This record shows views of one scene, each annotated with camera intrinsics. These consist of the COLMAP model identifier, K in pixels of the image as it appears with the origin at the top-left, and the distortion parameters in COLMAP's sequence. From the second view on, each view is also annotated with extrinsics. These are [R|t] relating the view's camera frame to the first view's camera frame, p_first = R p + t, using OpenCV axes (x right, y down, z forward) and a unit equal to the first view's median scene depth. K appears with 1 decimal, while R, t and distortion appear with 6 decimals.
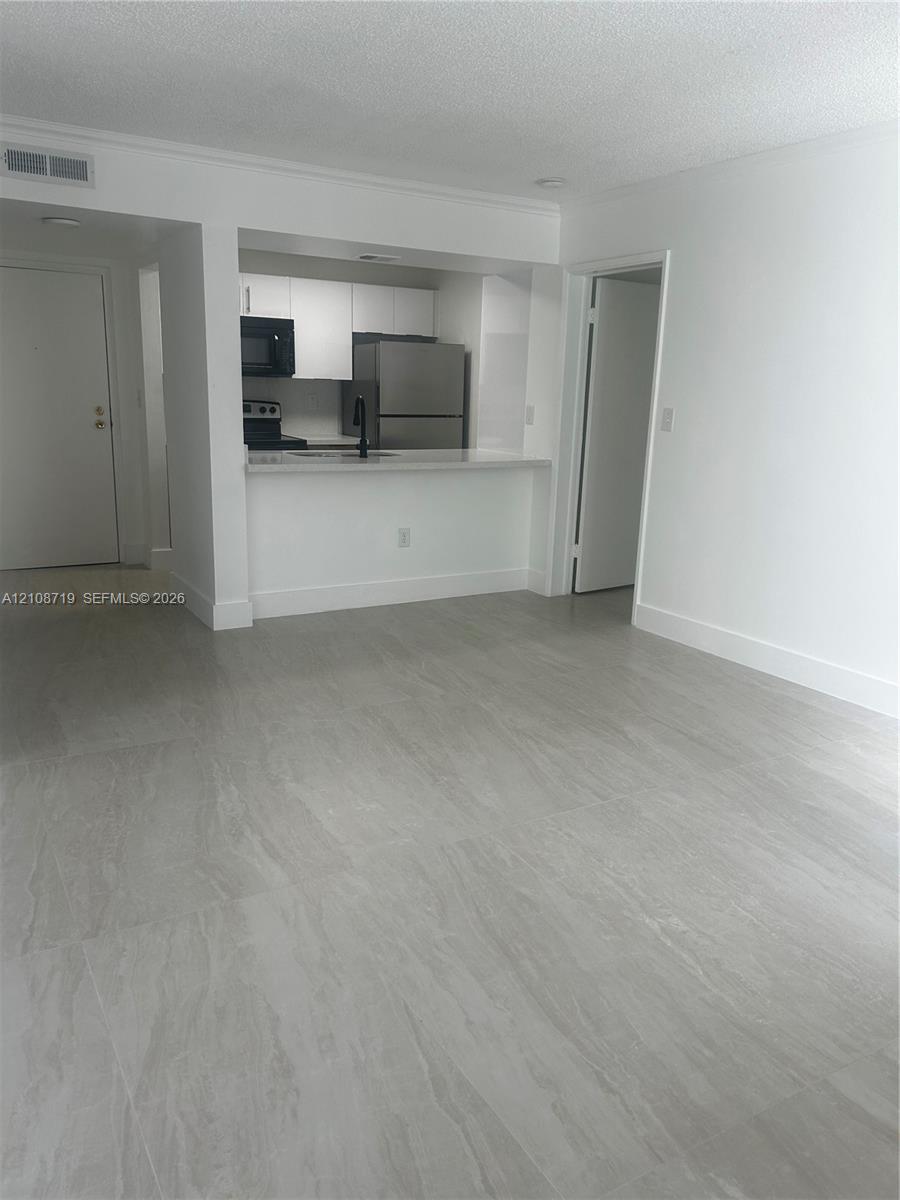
lens RADIAL K [[914.8, 0, 441.9], [0, 914.8, 596.2], [0, 0, 1]] dist [0.066460, -0.064917]
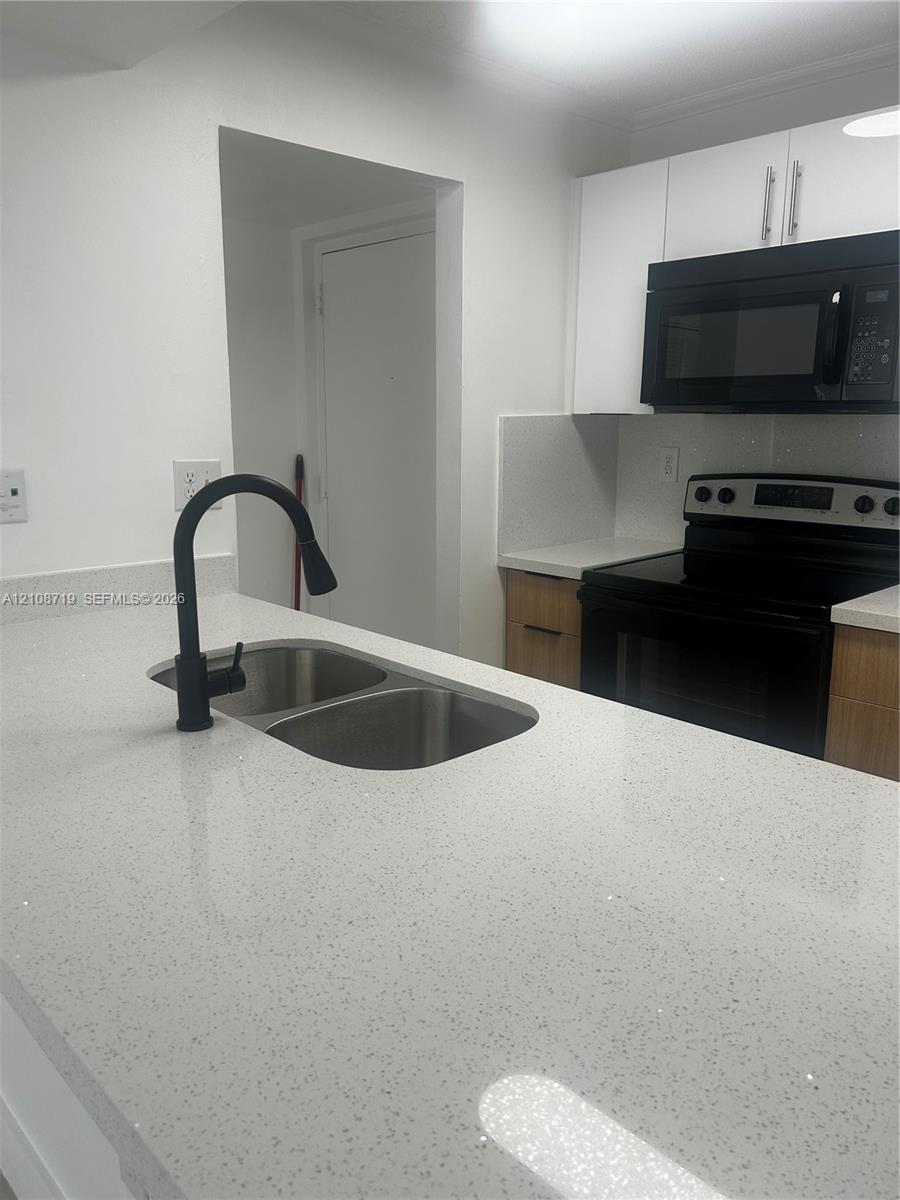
lens RADIAL K [[914.8, 0, 441.9], [0, 914.8, 596.2], [0, 0, 1]] dist [0.066460, -0.064917]
pose [[0.226363, 0.162044, -0.960469, 0.122339], [-0.222722, 0.968552, 0.110916, -0.171596], [0.948238, 0.188811, 0.255335, 0.759204]]
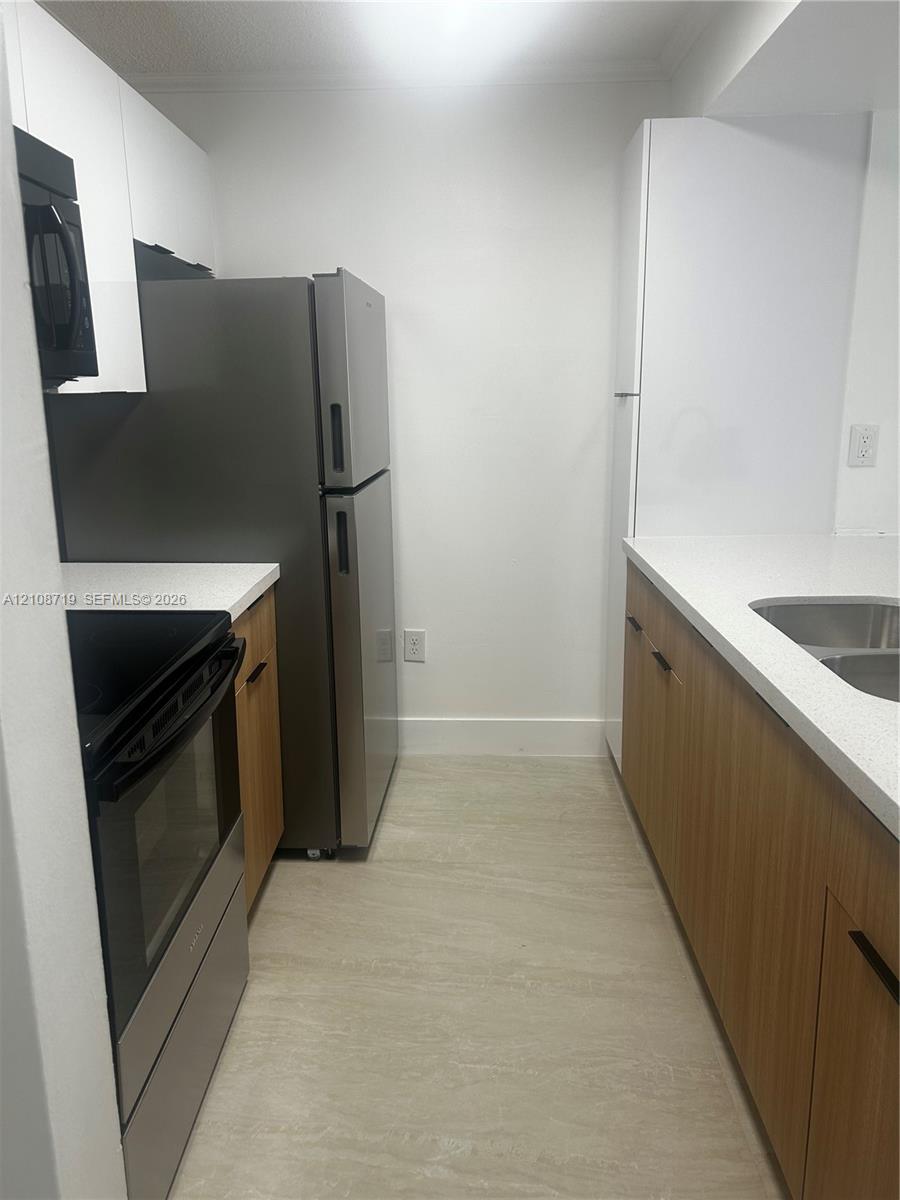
lens RADIAL K [[921.2, 0, 438.8], [0, 921.2, 599.5], [0, 0, 1]] dist [0.078584, -0.079667]
pose [[0.522096, -0.225324, 0.822584, -0.333189], [0.225940, 0.966553, 0.121355, -0.186046], [-0.822415, 0.122495, 0.555543, 0.759811]]
